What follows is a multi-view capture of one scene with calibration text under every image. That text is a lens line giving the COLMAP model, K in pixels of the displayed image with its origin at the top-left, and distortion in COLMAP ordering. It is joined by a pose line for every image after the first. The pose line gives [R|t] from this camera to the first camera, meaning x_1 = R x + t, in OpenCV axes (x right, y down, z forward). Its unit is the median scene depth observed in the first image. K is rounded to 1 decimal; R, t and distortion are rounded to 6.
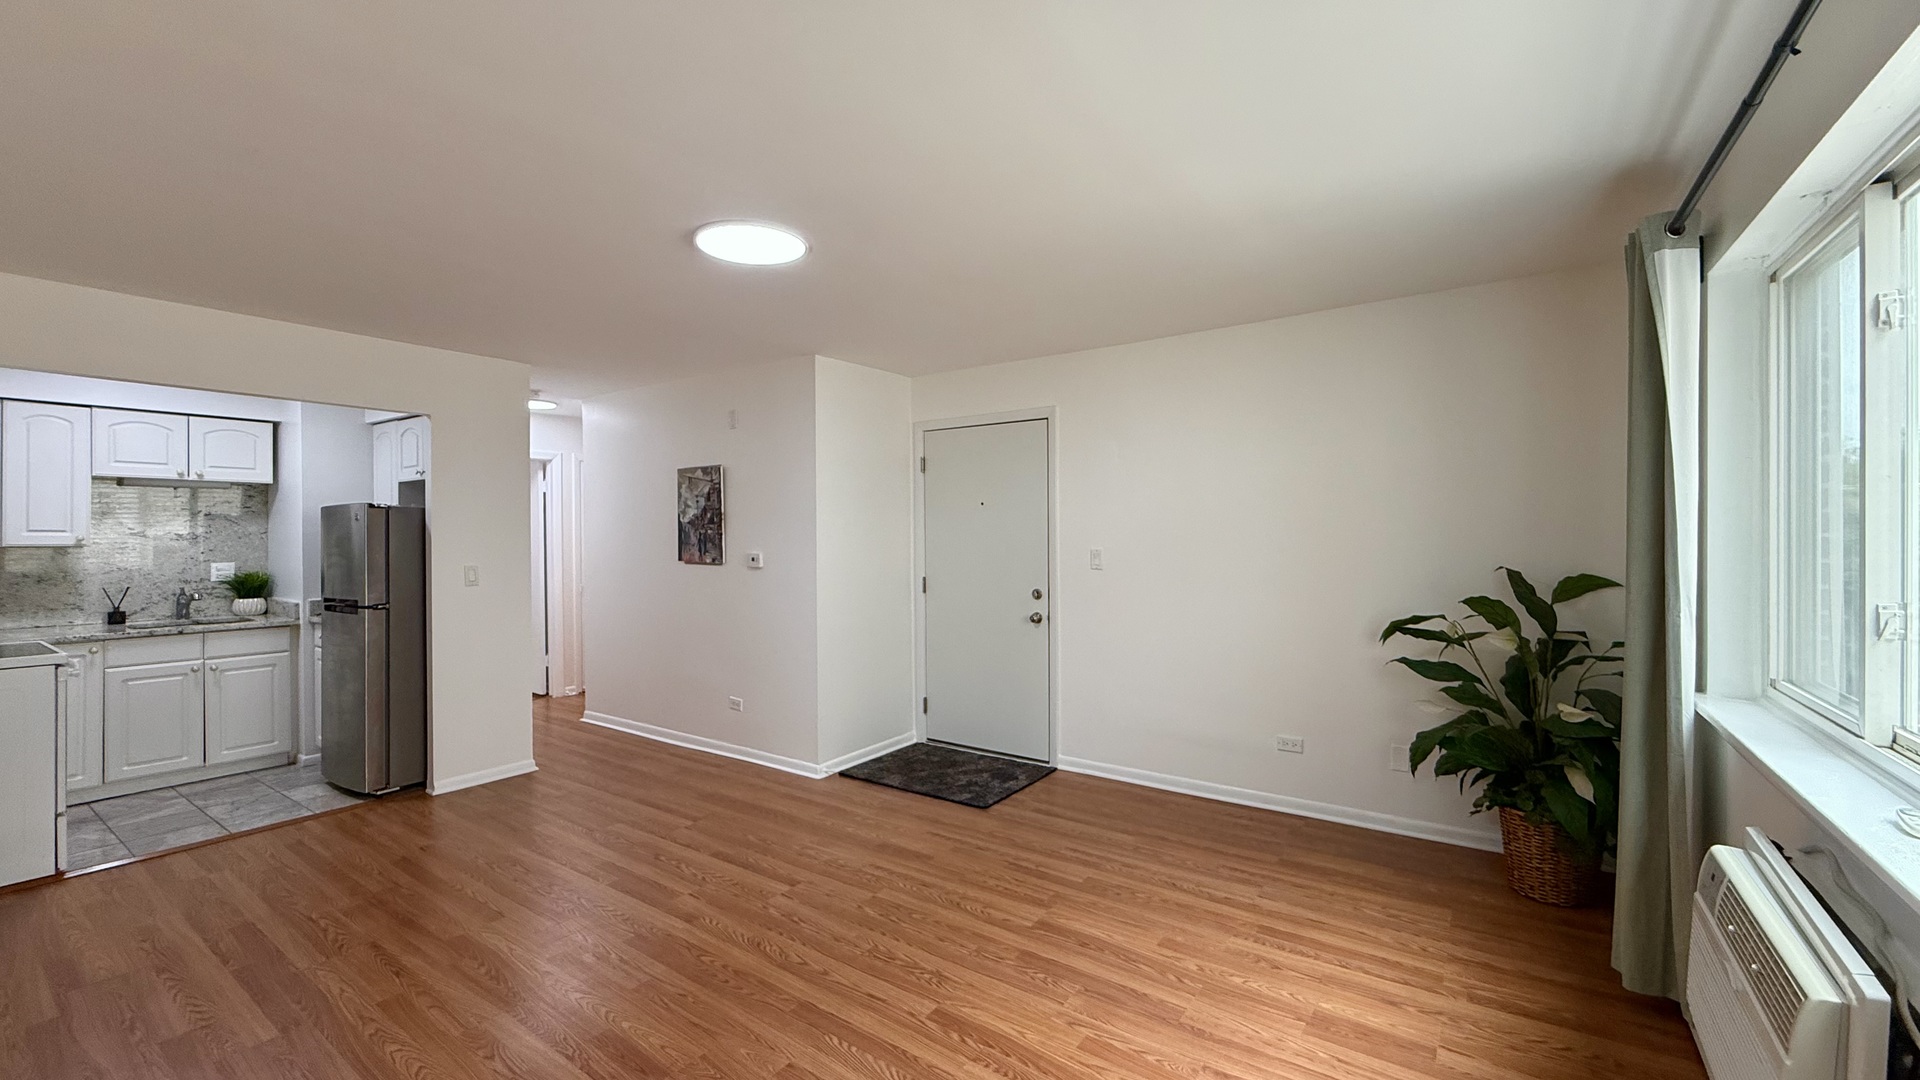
lens RADIAL K [[771.9, 0, 960.8], [0, 771.9, 537.2], [0, 0, 1]] dist [-0.000383, 0.000421]
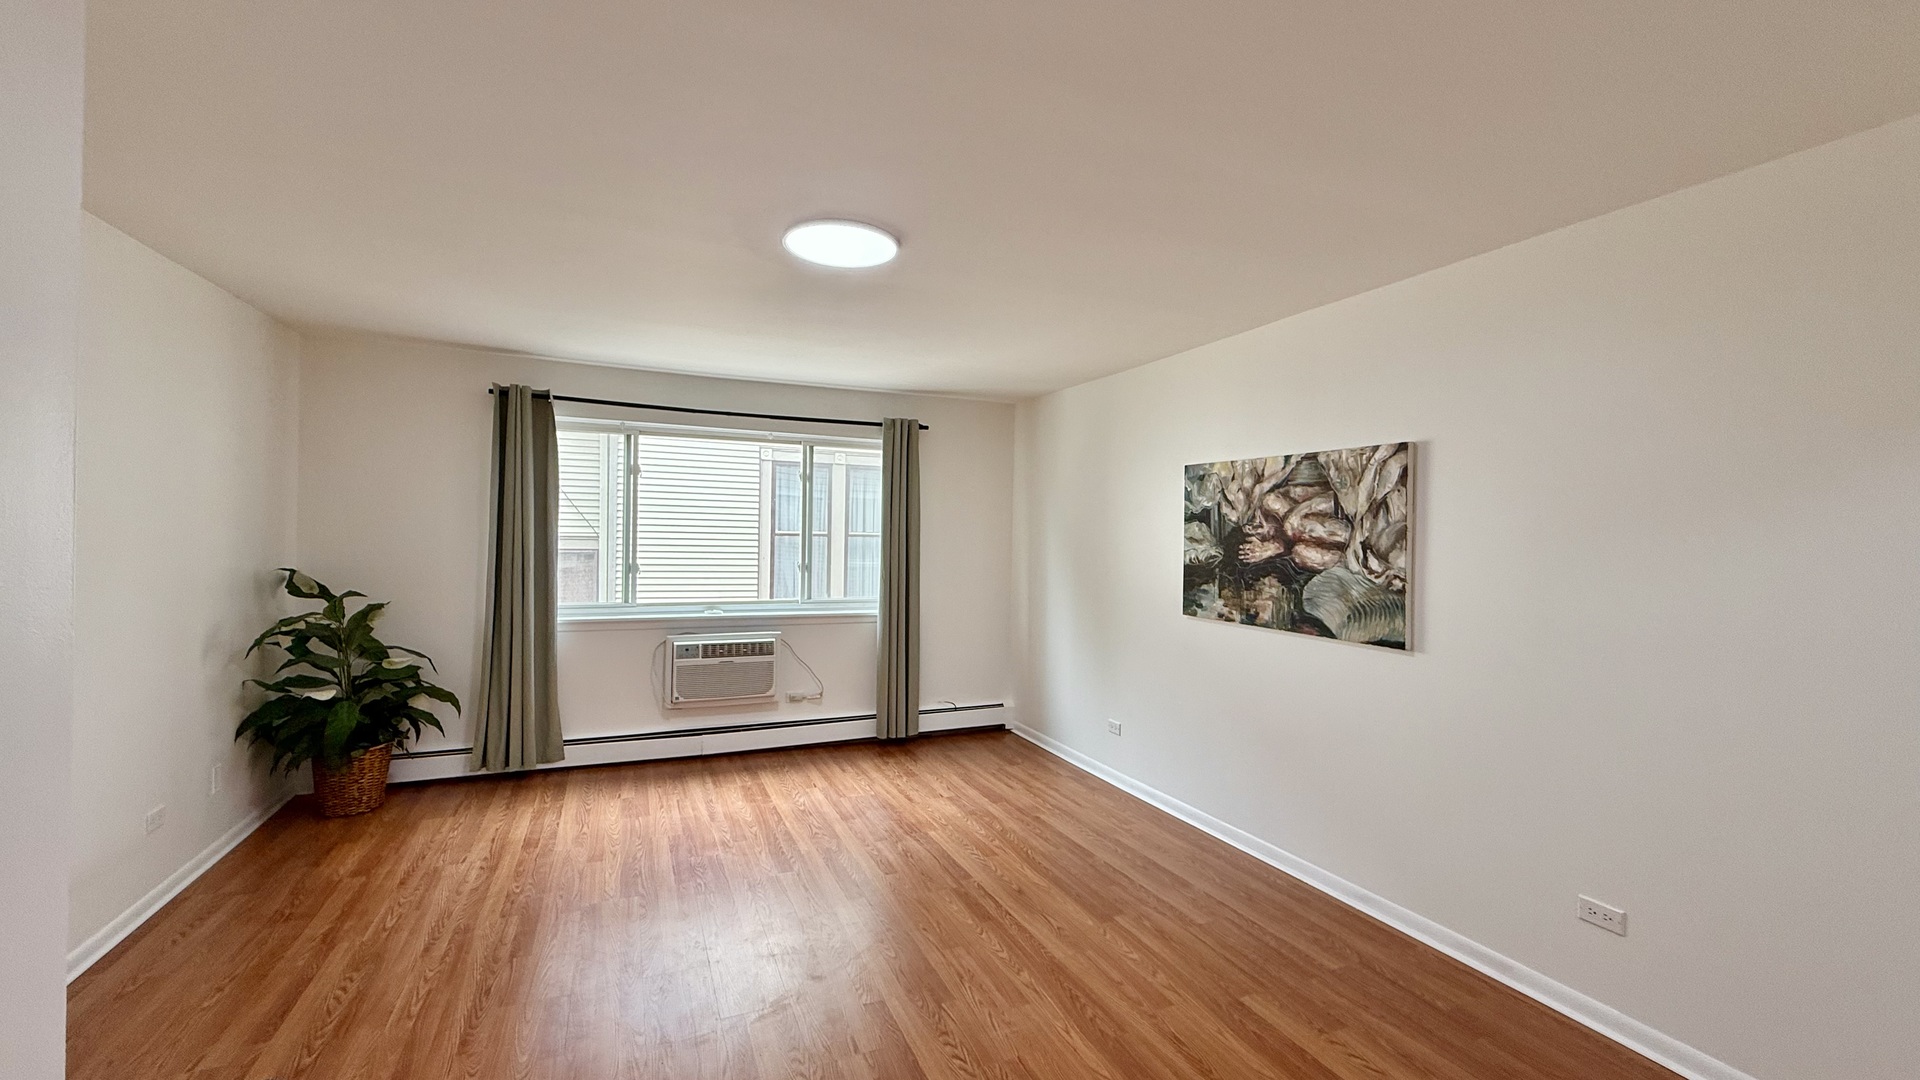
lens RADIAL K [[762.7, 0, 953.9], [0, 762.7, 538.1], [0, 0, 1]] dist [-0.000689, -0.000005]
pose [[-0.853352, -0.008534, 0.521266, -0.535035], [-0.007017, 0.999963, 0.004884, -0.012956], [-0.521288, 0.000509, -0.853381, 1.049903]]
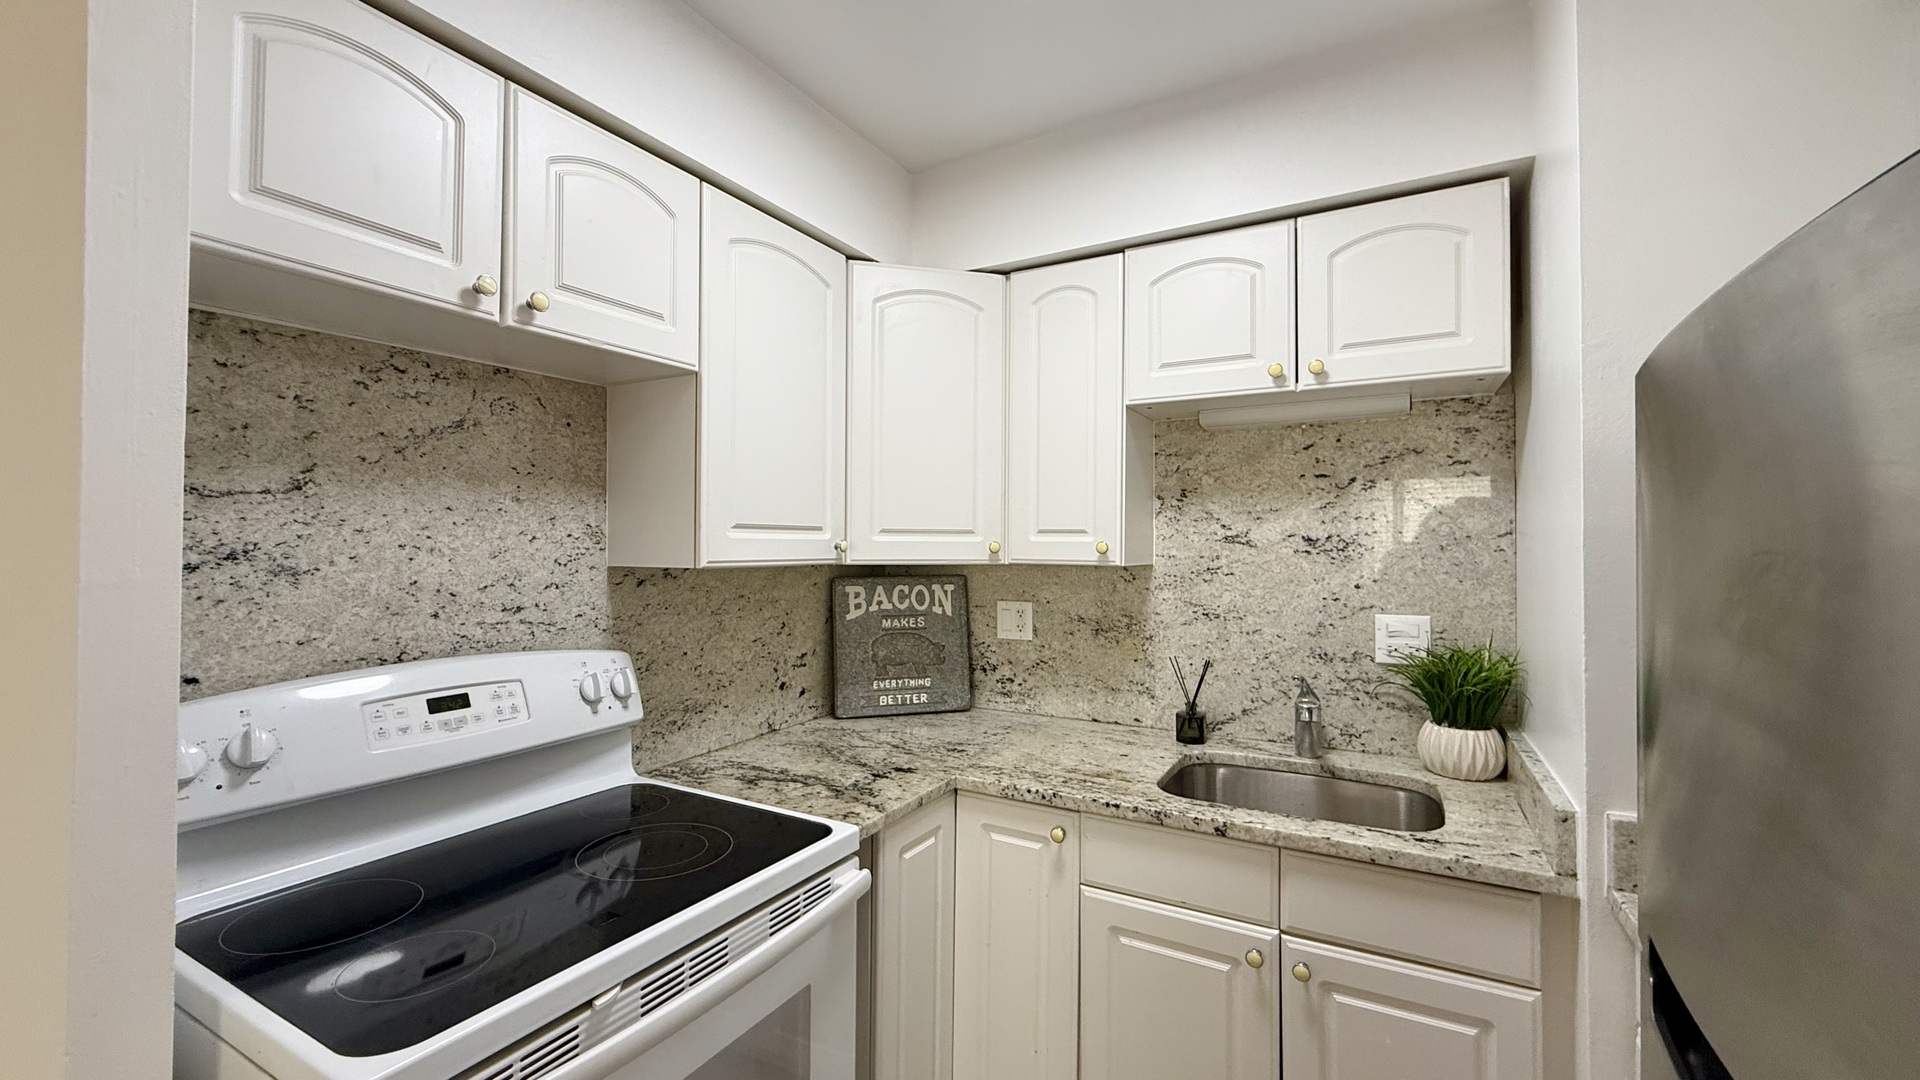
lens RADIAL K [[771.9, 0, 960.8], [0, 771.9, 537.2], [0, 0, 1]] dist [-0.000383, 0.000421]
pose [[0.098348, -0.006528, -0.995131, -0.659554], [-0.002881, 0.999972, -0.006844, -0.001204], [0.995148, 0.003540, 0.098326, 0.816866]]
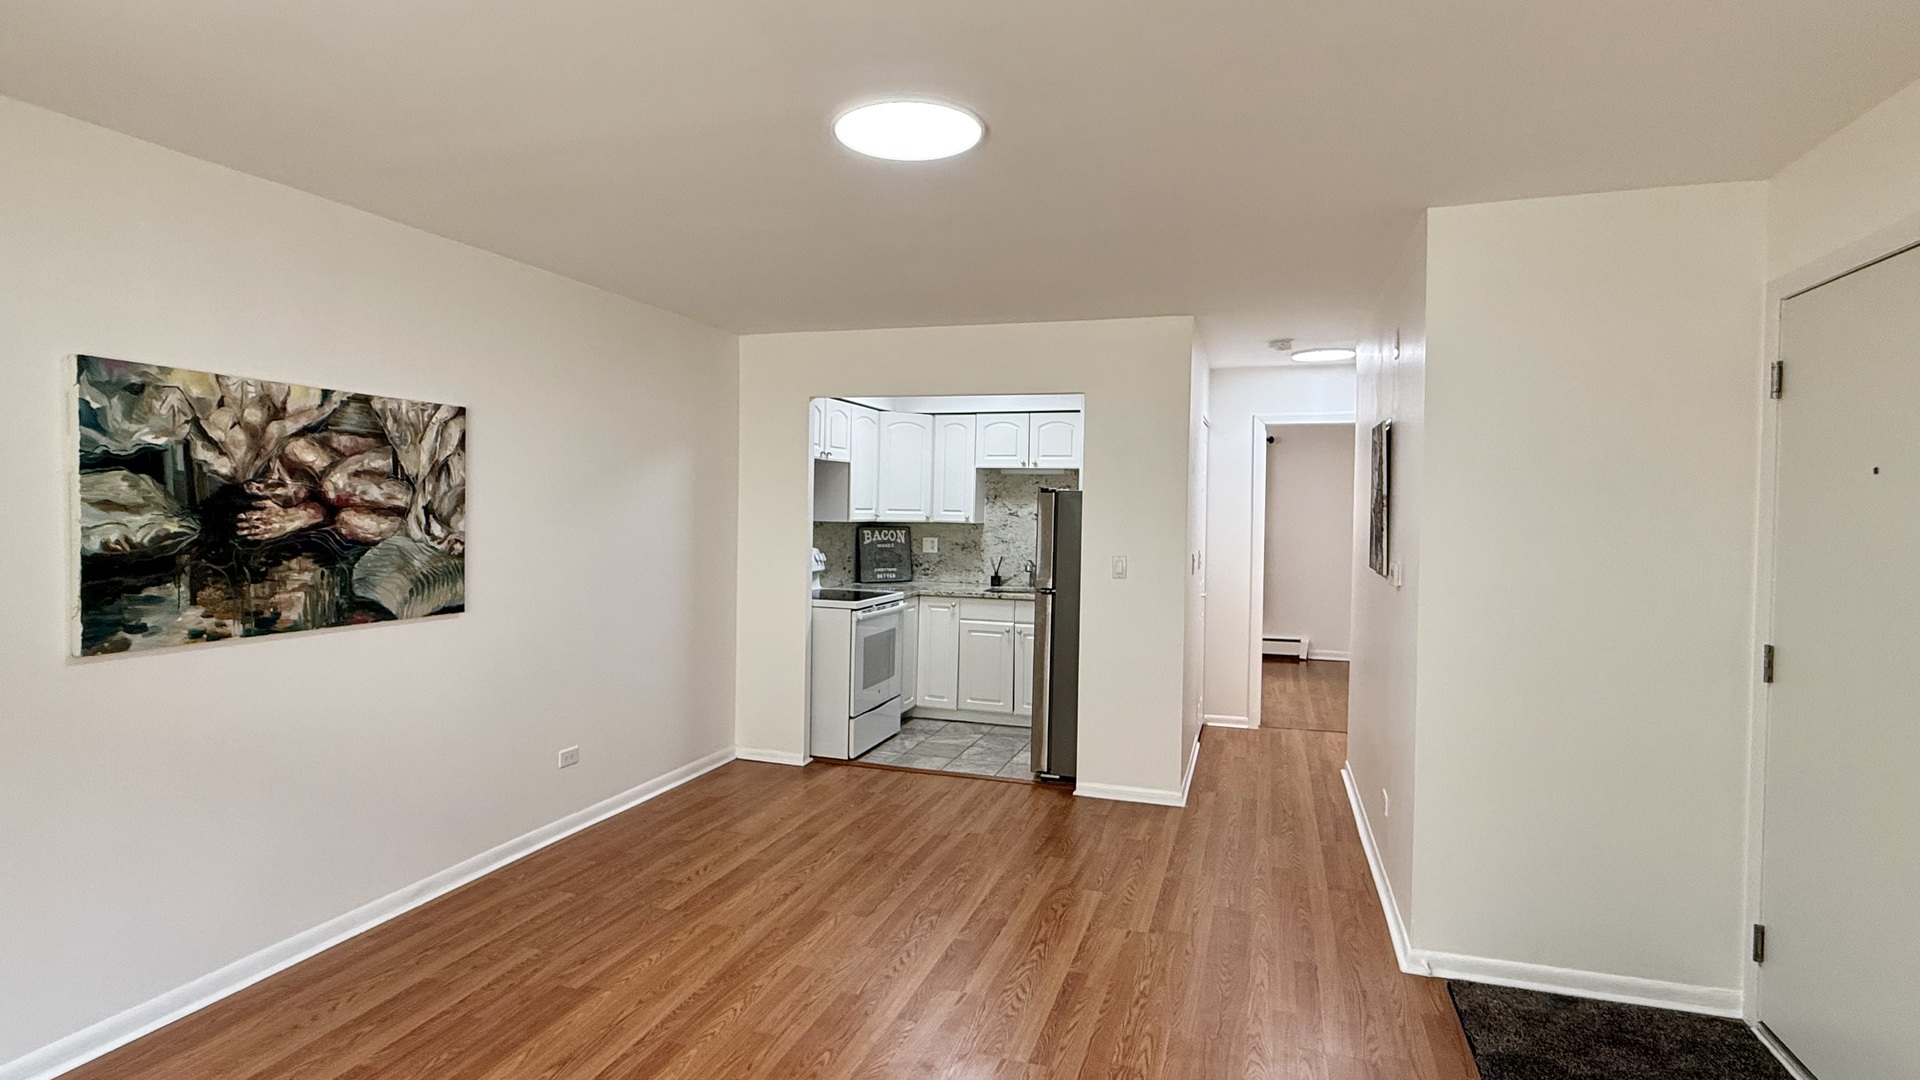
lens RADIAL K [[969.0, 0, 954.5], [0, 969.0, 534.6], [0, 0, 1]] dist [-0.000304, -0.000222]
pose [[0.292046, 0.037103, -0.955684, 0.375439], [-0.019715, 0.999268, 0.032770, -0.020104], [0.956201, 0.009271, 0.292564, 0.472789]]
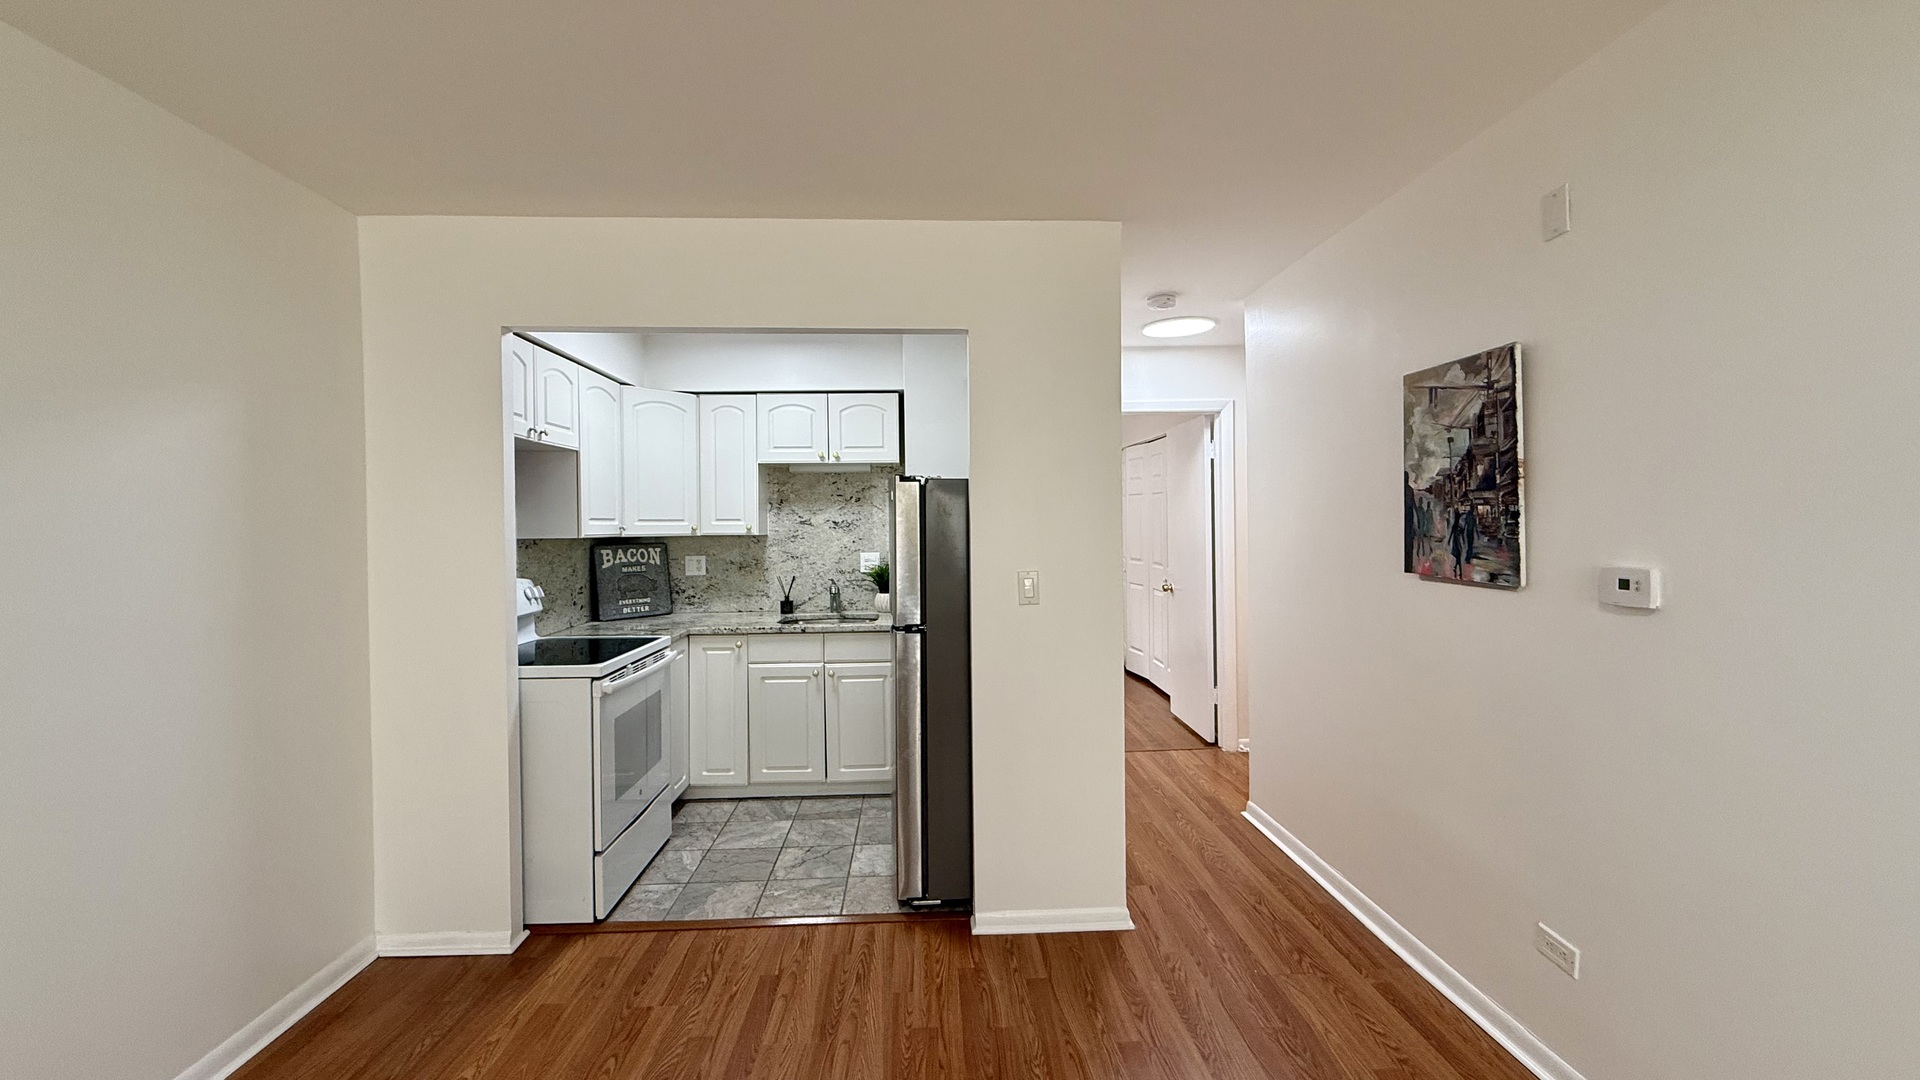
lens RADIAL K [[762.7, 0, 953.9], [0, 762.7, 538.1], [0, 0, 1]] dist [-0.000689, -0.000005]
pose [[0.607218, 0.011189, -0.794457, -0.187974], [0.007355, 0.999779, 0.019703, -0.001443], [0.794501, -0.017807, 0.607001, 0.573341]]
